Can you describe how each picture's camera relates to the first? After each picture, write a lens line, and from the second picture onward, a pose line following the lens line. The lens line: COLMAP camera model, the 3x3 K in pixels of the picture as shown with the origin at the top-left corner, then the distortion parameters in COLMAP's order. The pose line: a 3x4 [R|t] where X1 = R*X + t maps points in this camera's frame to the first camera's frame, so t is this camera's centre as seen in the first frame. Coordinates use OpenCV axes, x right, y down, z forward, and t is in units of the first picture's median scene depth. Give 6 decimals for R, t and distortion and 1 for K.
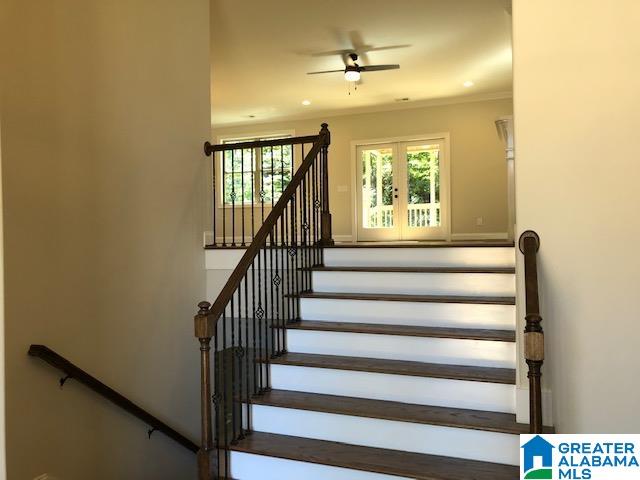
lens RADIAL K [[519.8, 0, 319.7], [0, 519.8, 238.1], [0, 0, 1]] dist [0.040005, -0.062082]
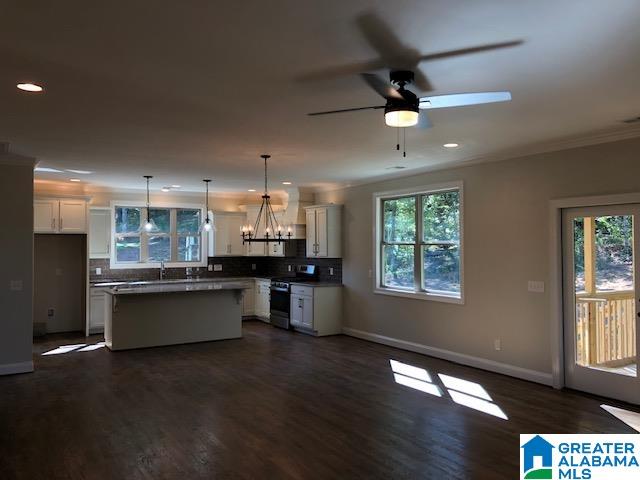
lens RADIAL K [[519.8, 0, 318.2], [0, 519.8, 235.9], [0, 0, 1]] dist [0.040005, -0.062082]
pose [[0.793536, -0.001461, -0.608522, 0.278547], [-0.004513, 0.999955, -0.008285, -0.201080], [0.608507, 0.009321, 0.793494, 0.588088]]
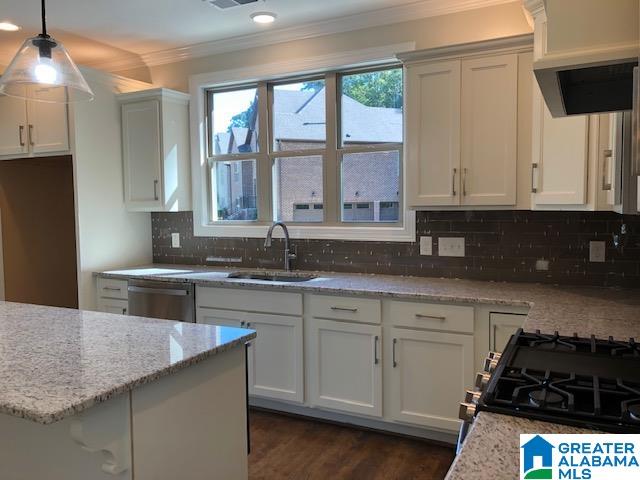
lens RADIAL K [[519.8, 0, 321.1], [0, 519.8, 238.3], [0, 0, 1]] dist [0.040005, -0.062082]
pose [[-0.096709, 0.074948, -0.992487, -0.373853], [0.013397, 0.997169, 0.073996, -0.165257], [0.995223, -0.006140, -0.097440, 1.503654]]
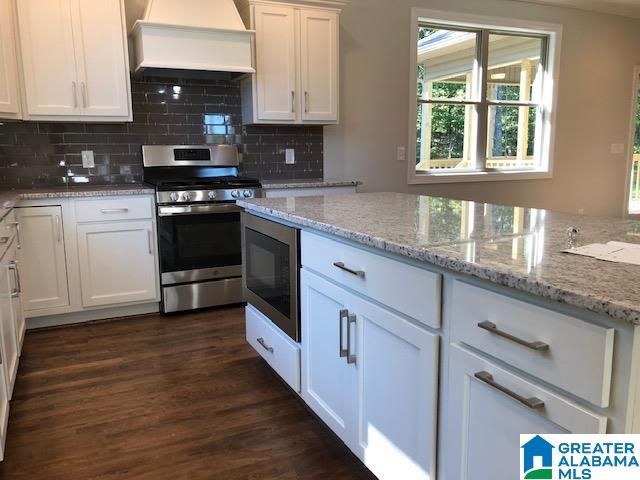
lens RADIAL K [[519.8, 0, 317.5], [0, 519.8, 238.3], [0, 0, 1]] dist [0.040005, -0.062082]
pose [[0.694518, -0.126475, 0.708272, -0.852694], [-0.003492, 0.983824, 0.179104, -0.141152], [-0.719467, -0.126864, 0.682842, 1.152699]]
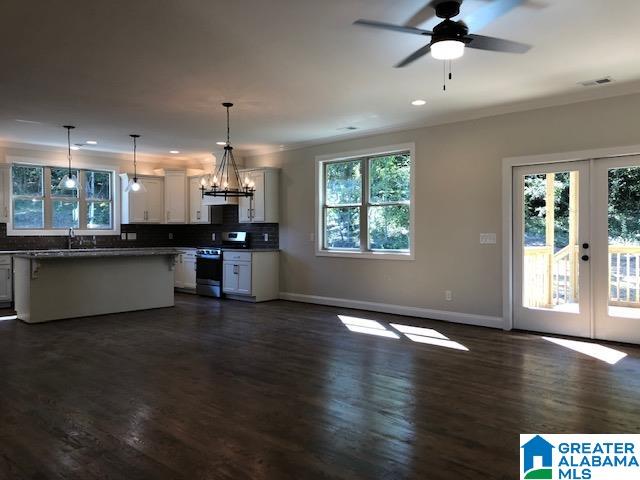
lens RADIAL K [[519.8, 0, 326.0], [0, 519.8, 238.2], [0, 0, 1]] dist [0.040005, -0.062082]
pose [[0.925580, 0.015203, -0.378247, 0.138796], [-0.008241, 0.999766, 0.020019, -0.149687], [0.378463, -0.015412, 0.925488, 0.521444]]
